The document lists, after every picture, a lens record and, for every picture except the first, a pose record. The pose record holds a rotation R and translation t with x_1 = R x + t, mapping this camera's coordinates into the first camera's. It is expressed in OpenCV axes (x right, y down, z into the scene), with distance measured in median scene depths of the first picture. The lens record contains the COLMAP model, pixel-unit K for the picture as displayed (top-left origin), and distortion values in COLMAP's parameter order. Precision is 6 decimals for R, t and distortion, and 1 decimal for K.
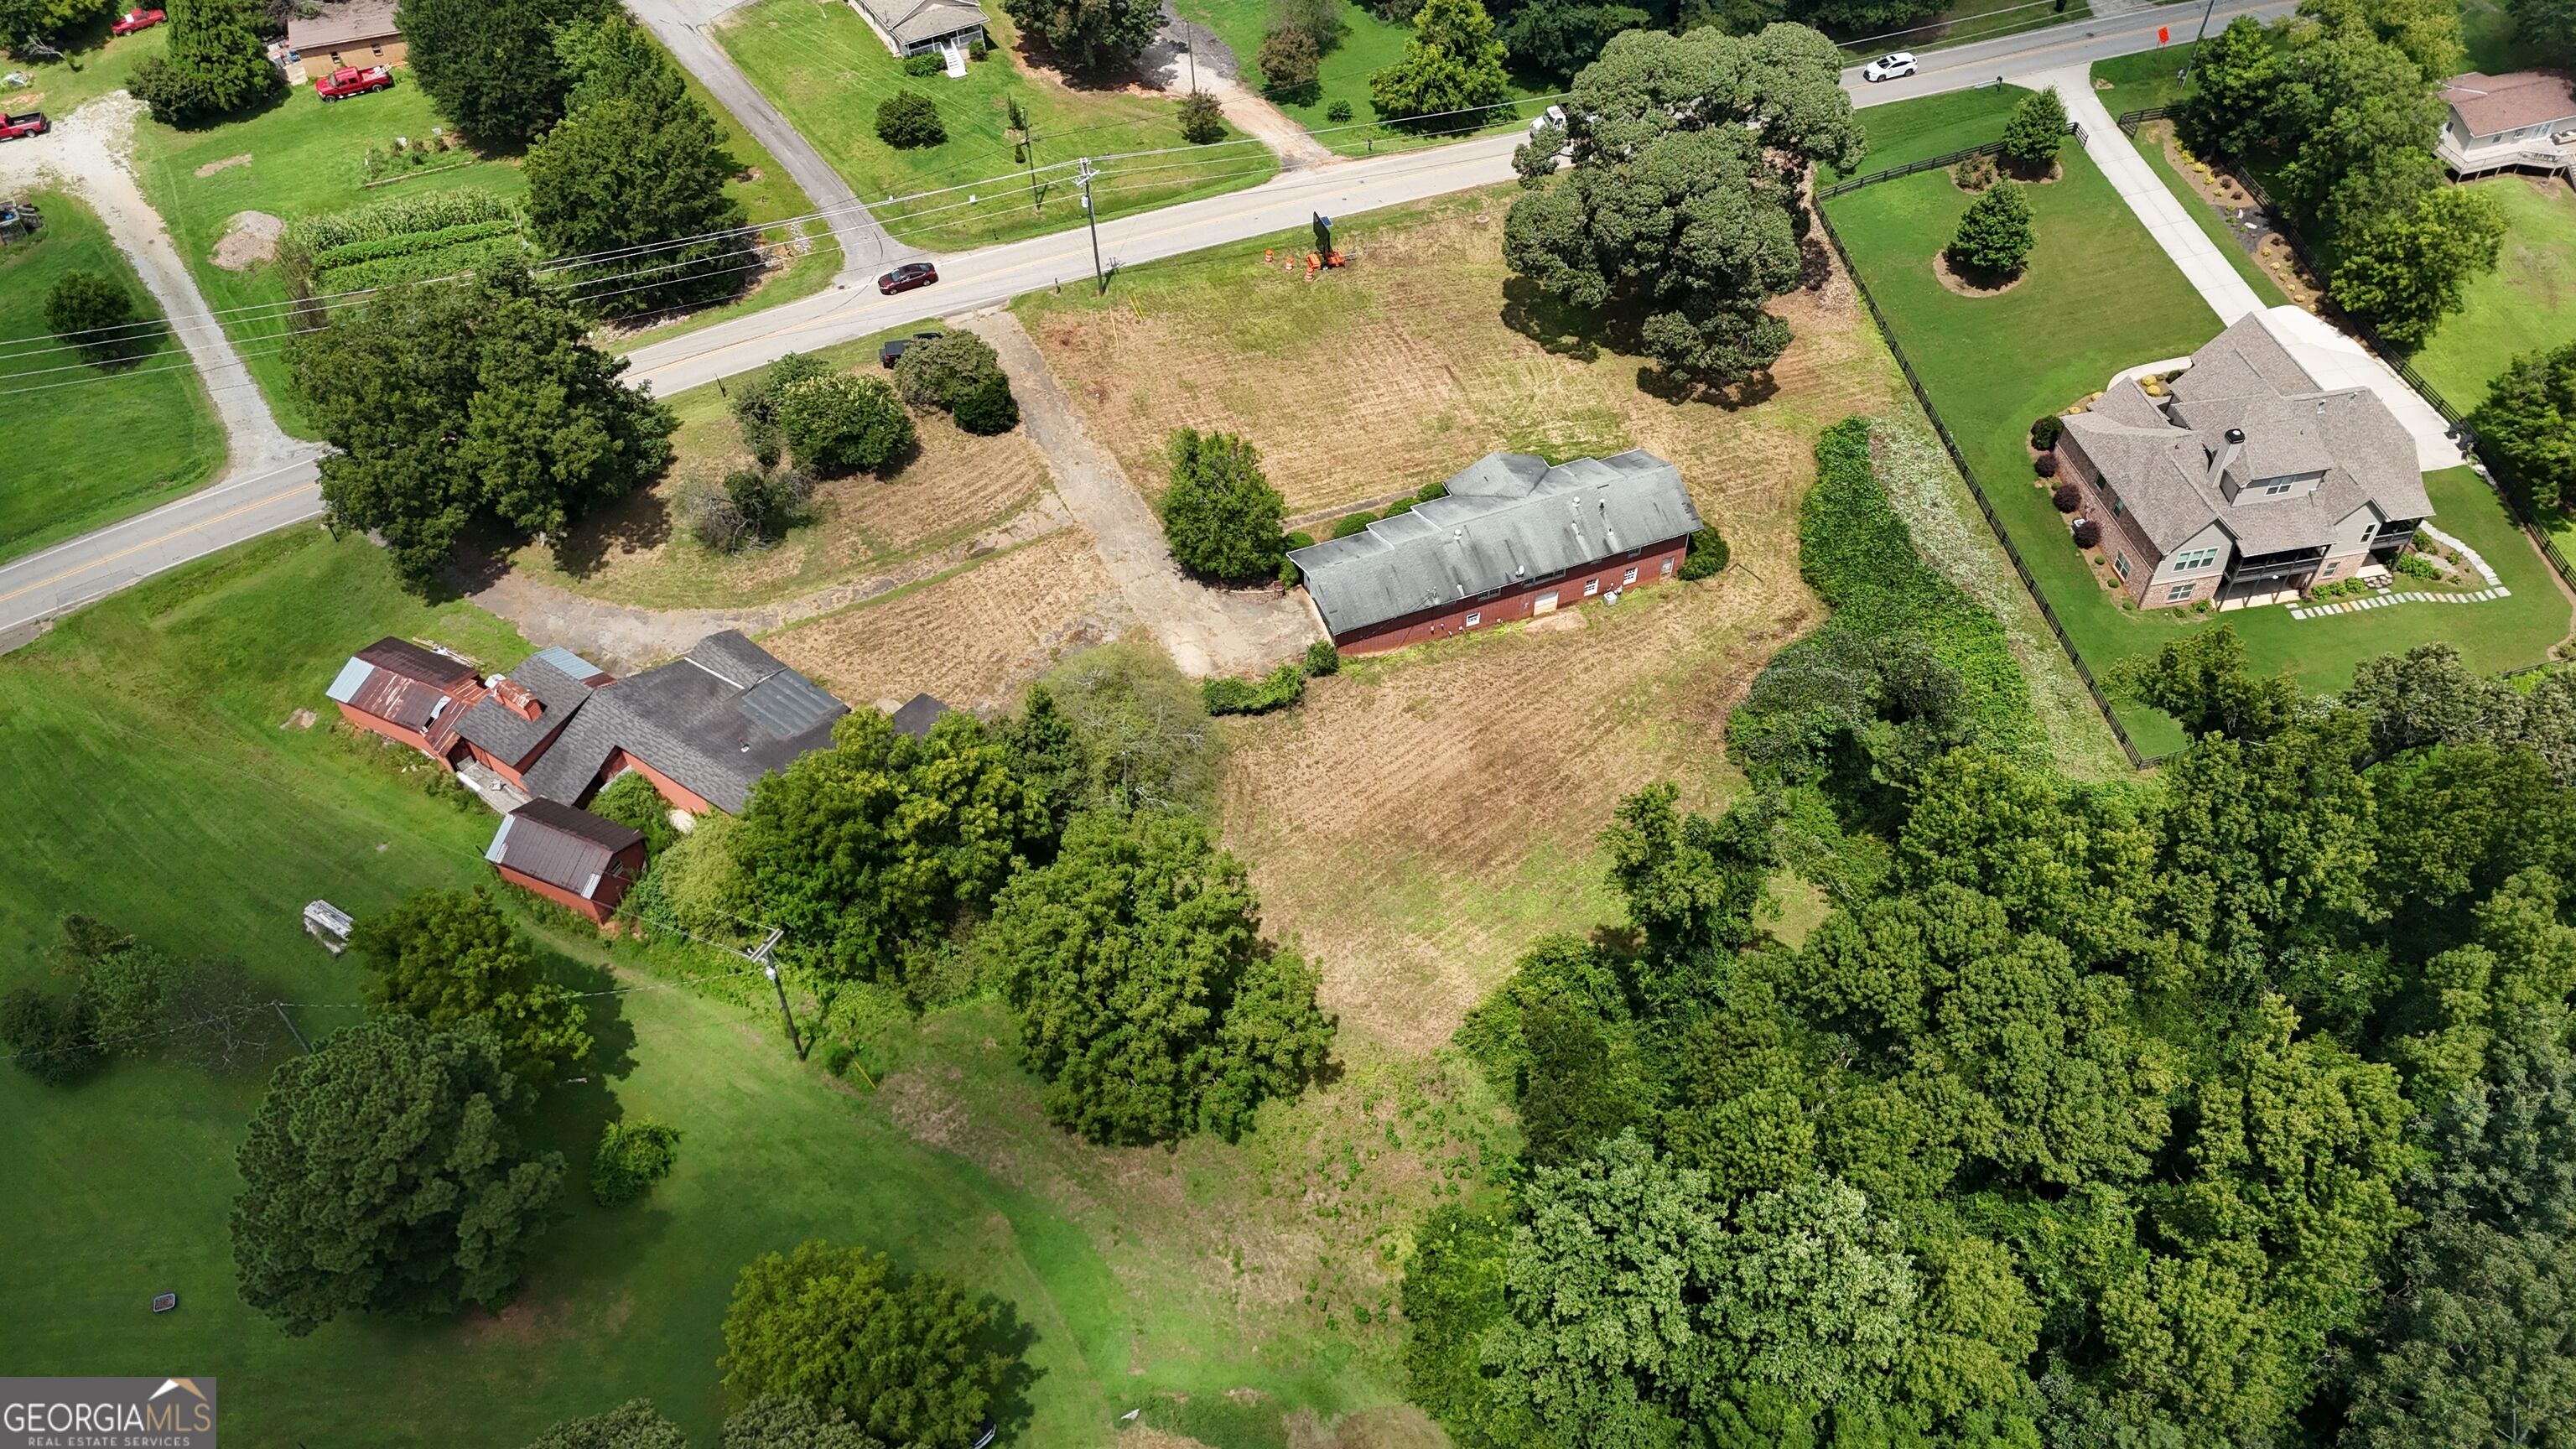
lens RADIAL K [[1895.7, 0, 1290.2], [0, 1895.7, 714.8], [0, 0, 1]] dist [0.080401, -0.070450]
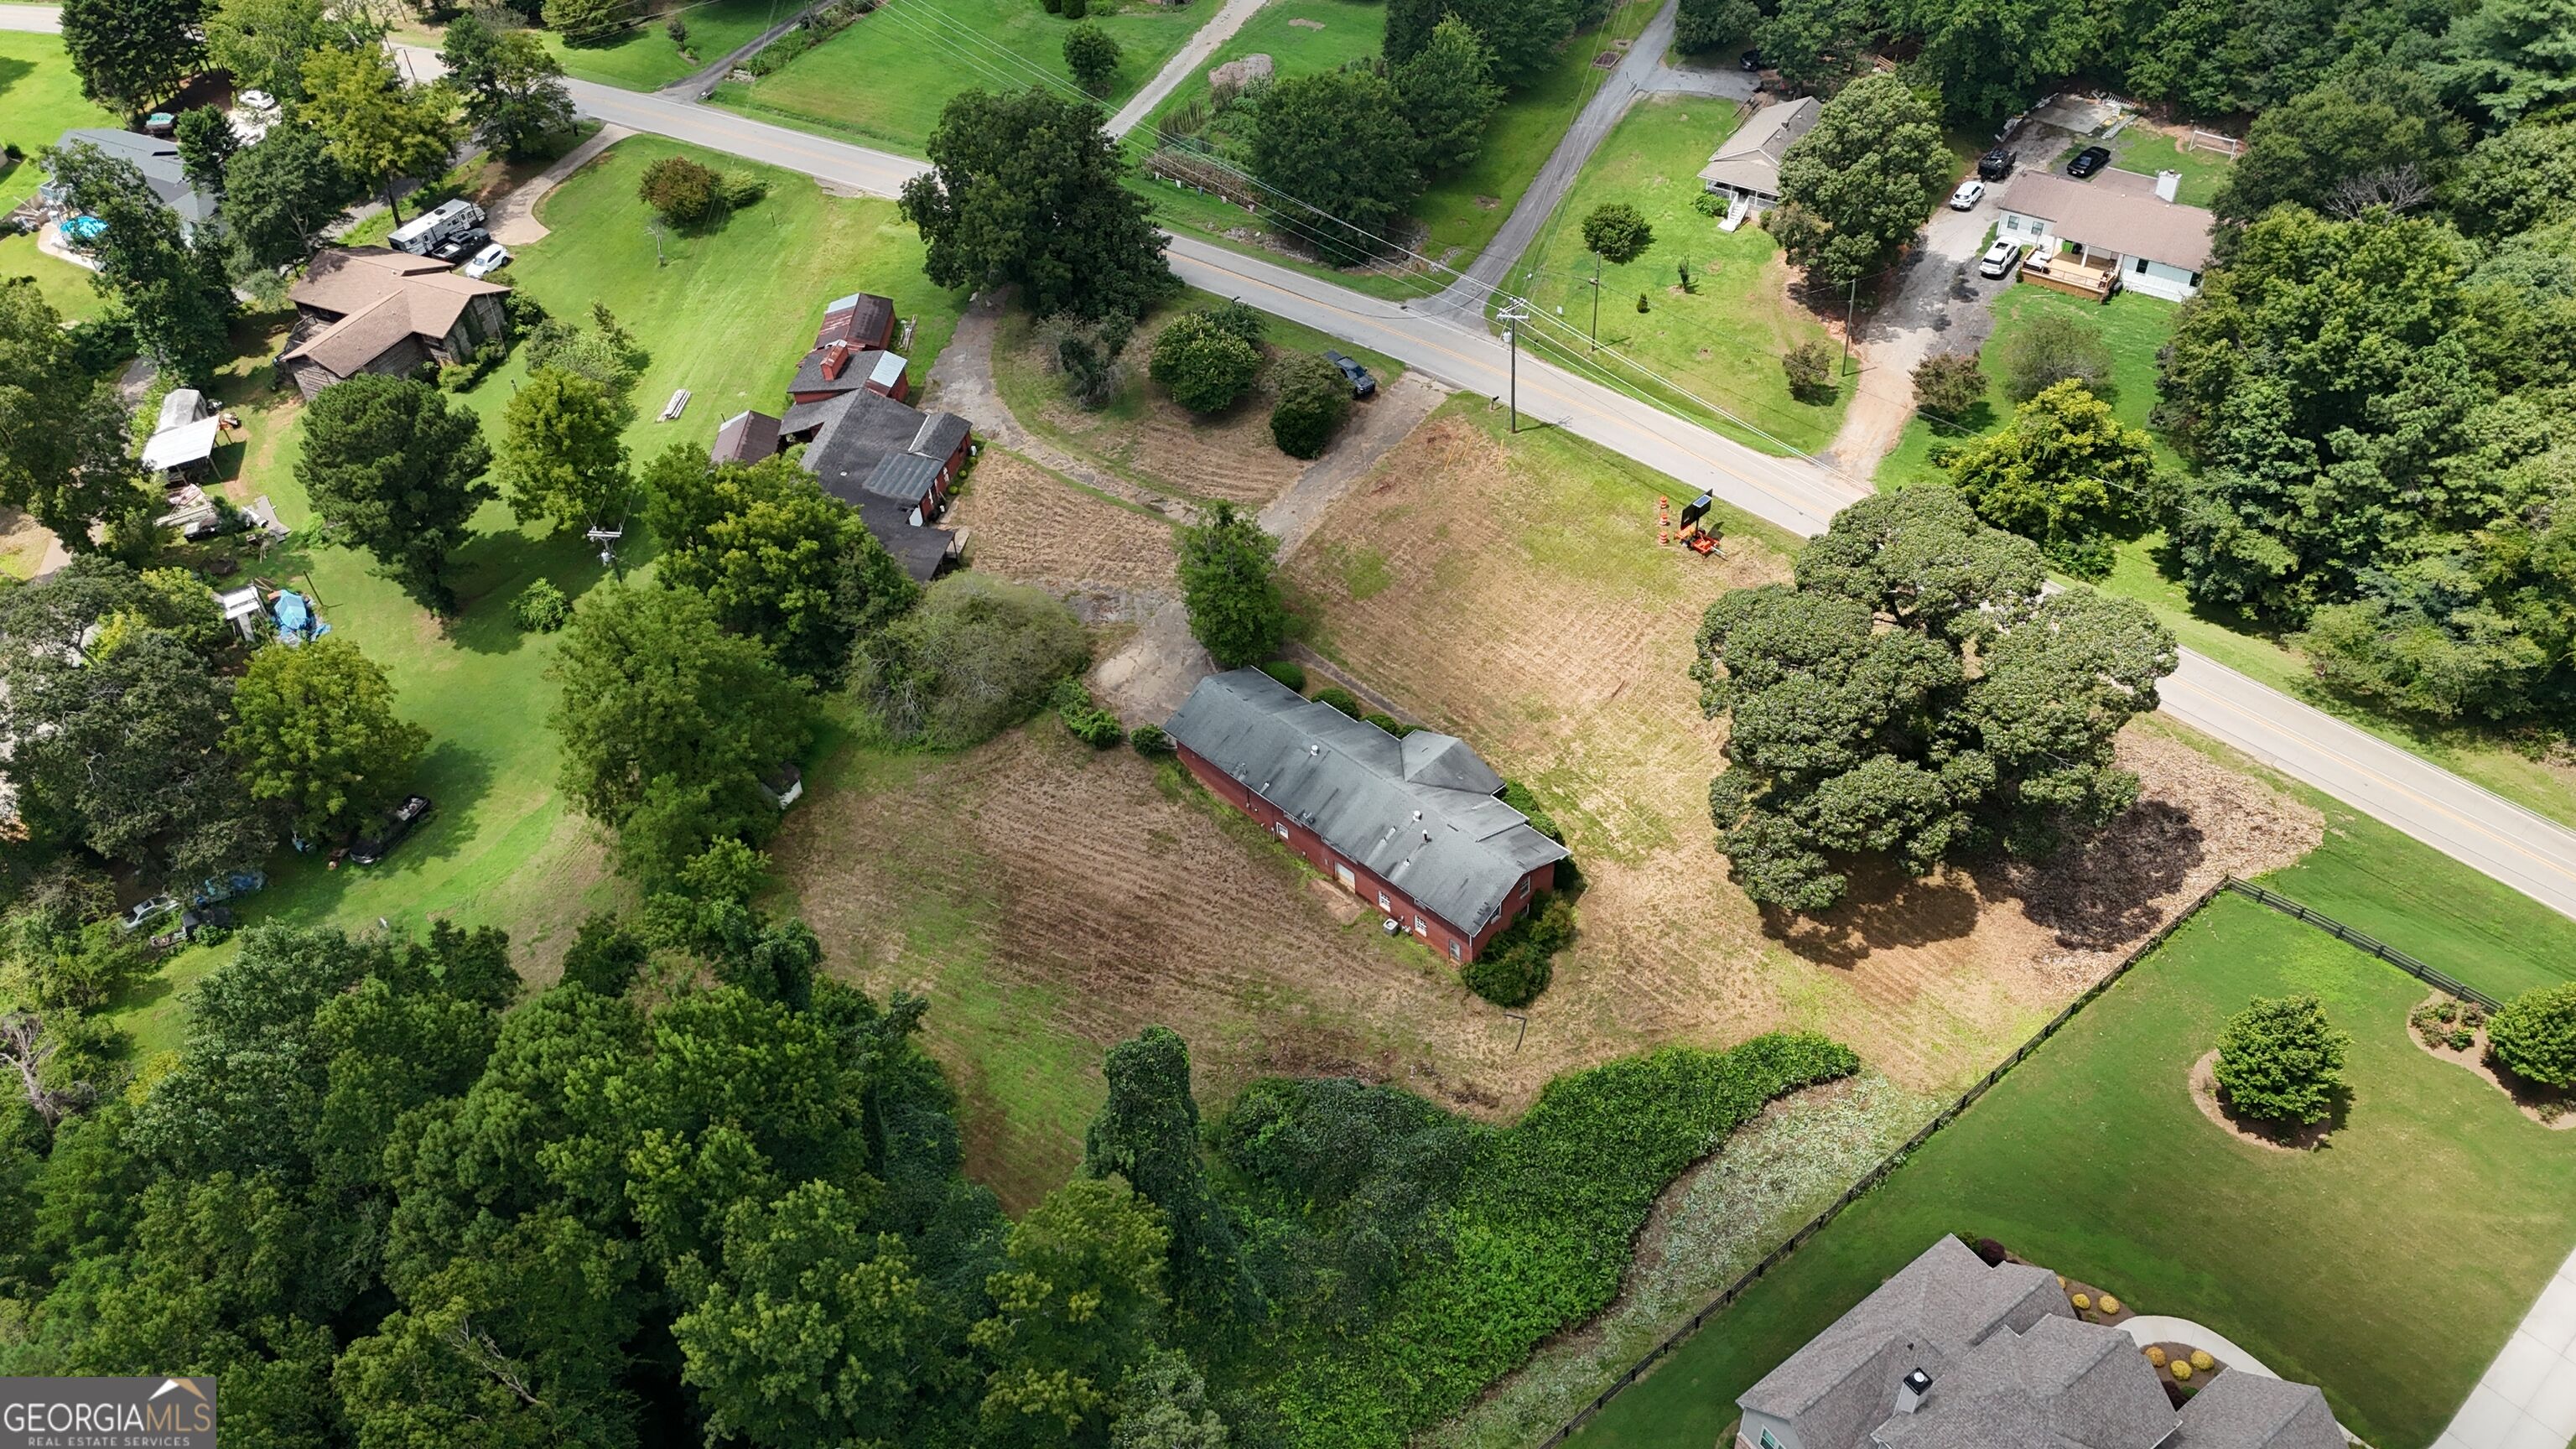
lens RADIAL K [[1886.9, 0, 1288.0], [0, 1886.9, 724.5], [0, 0, 1]] dist [0.098144, -0.101231]
pose [[0.417625, 0.617456, -0.666586, 0.669639], [-0.634821, 0.723151, 0.272129, -0.335448], [0.650070, 0.309515, 0.693980, 0.307526]]
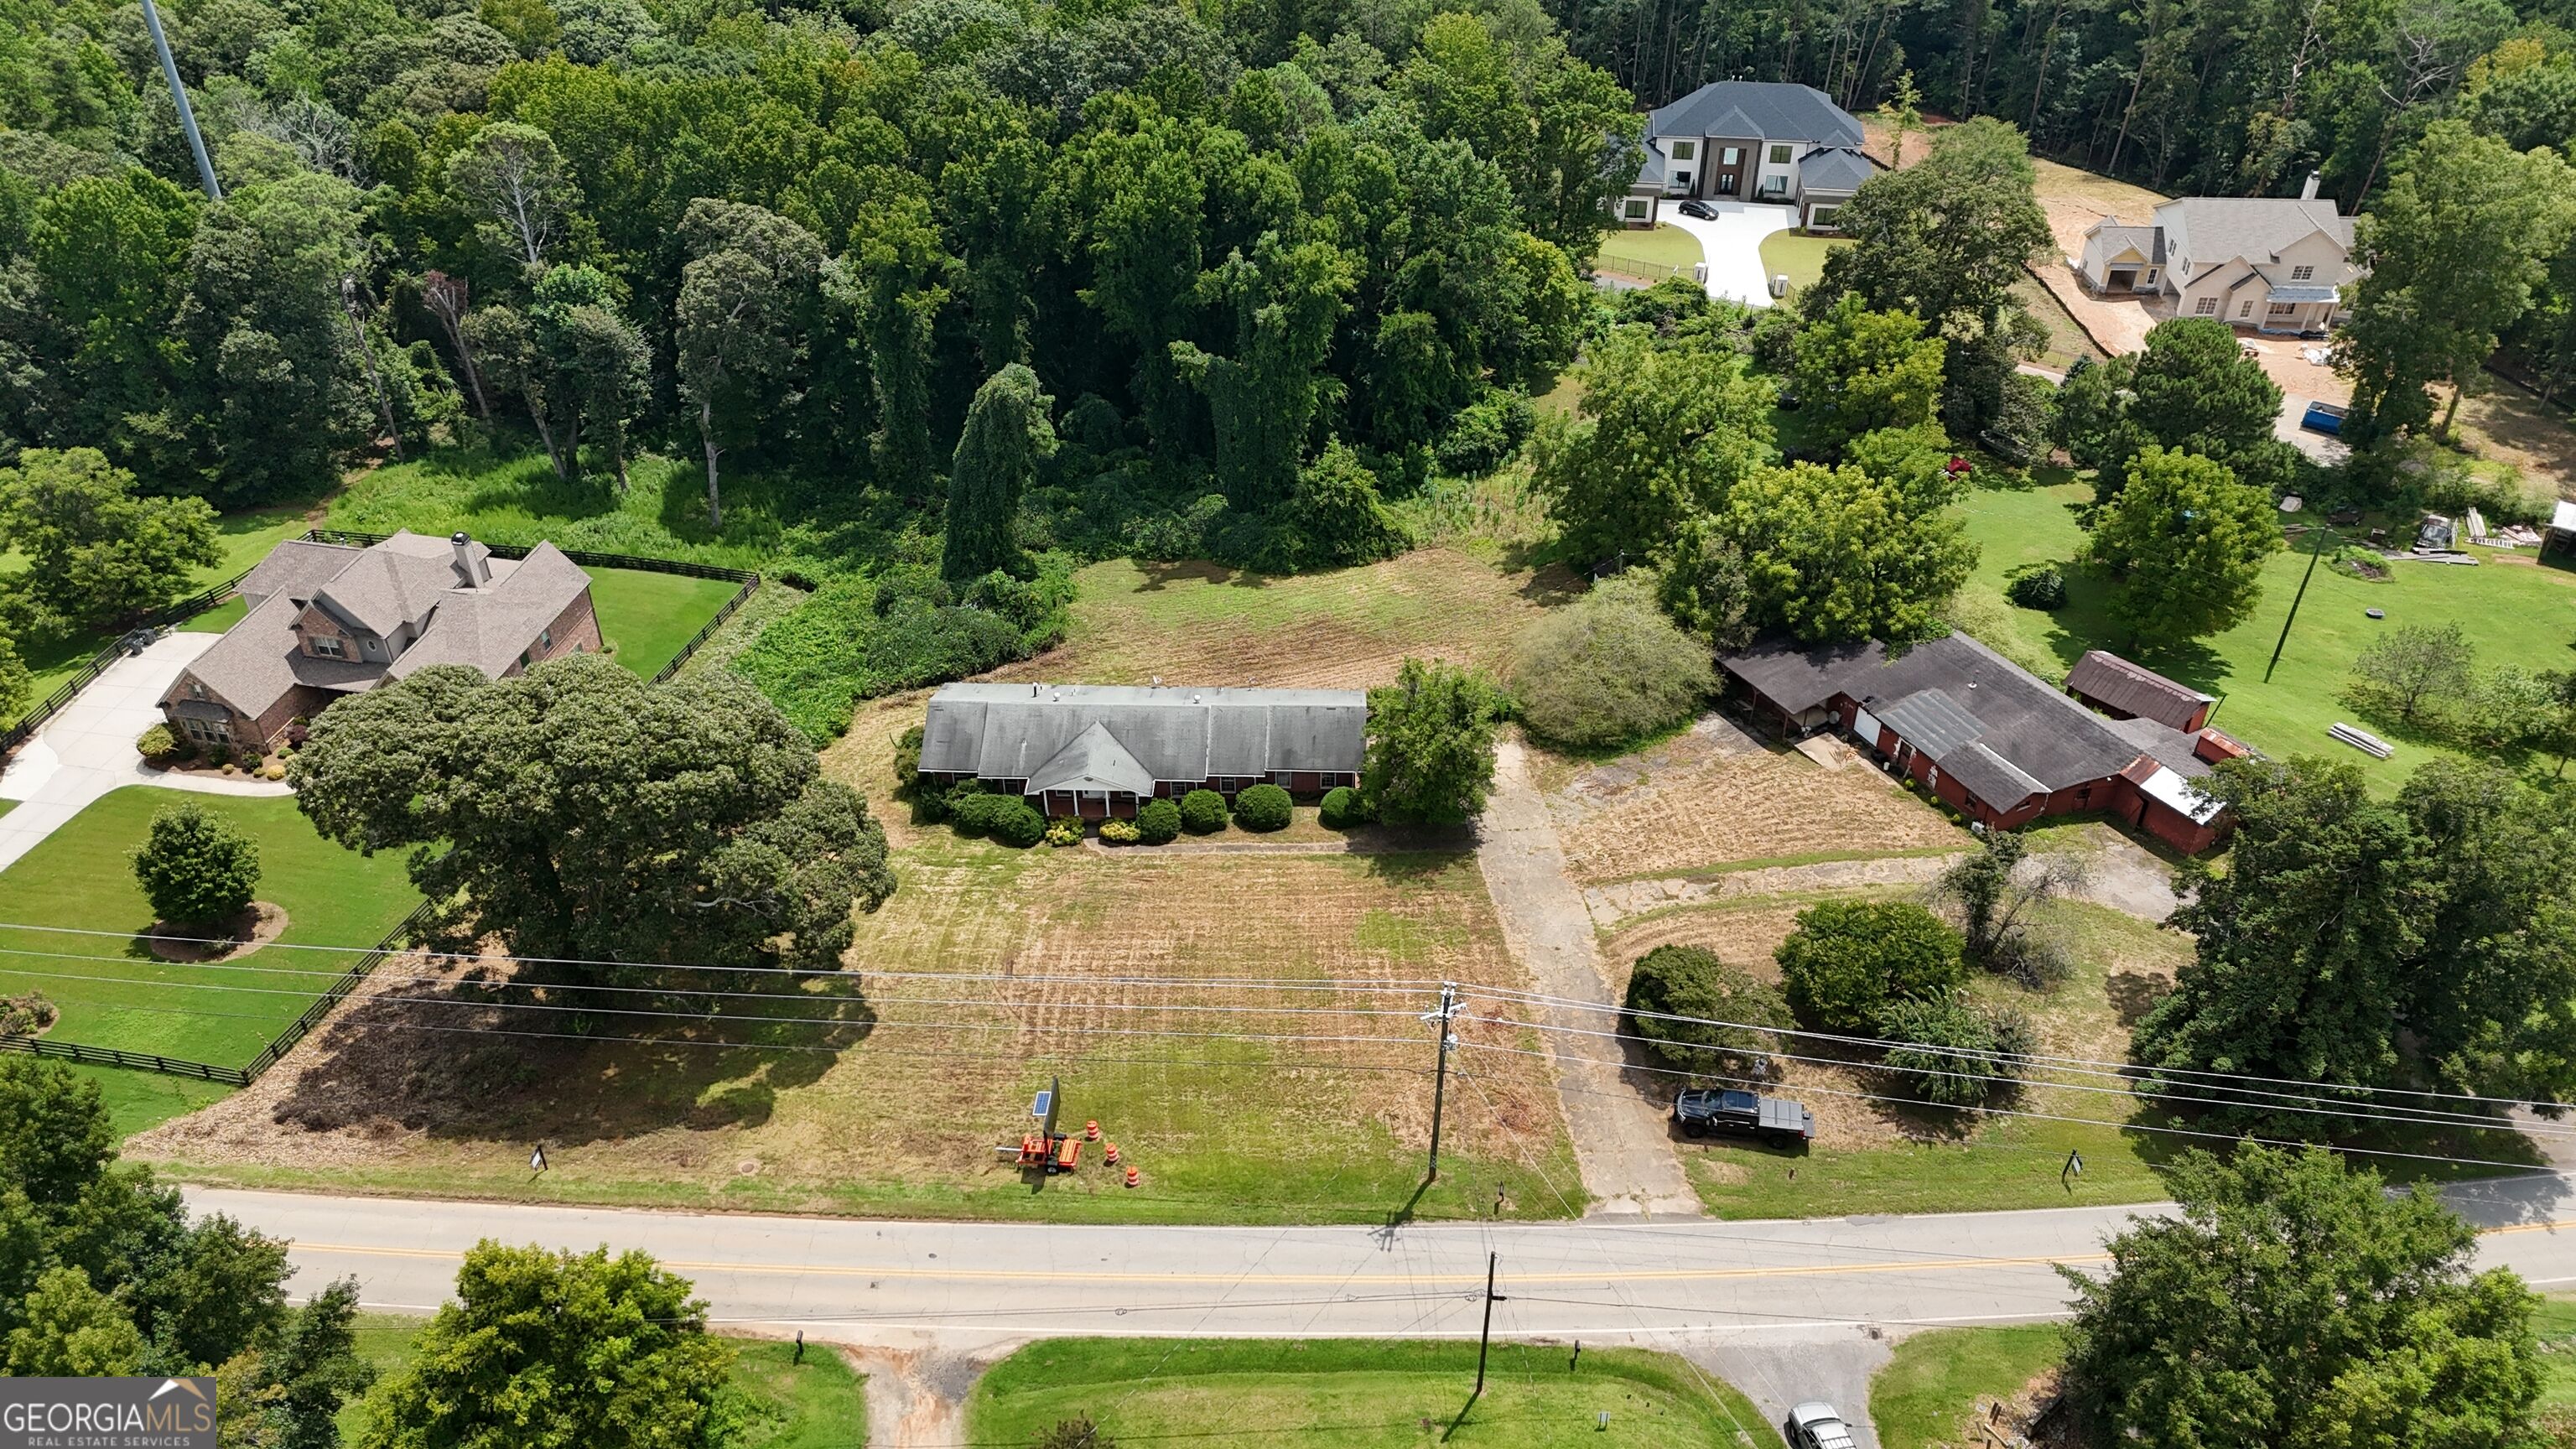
lens RADIAL K [[1890.3, 0, 1289.7], [0, 1890.3, 720.3], [0, 0, 1]] dist [0.095901, -0.096342]
pose [[-0.921275, -0.212961, 0.325422, -0.243763], [0.299295, 0.146087, 0.942911, -0.901721], [-0.248344, 0.966078, -0.070849, 1.004496]]
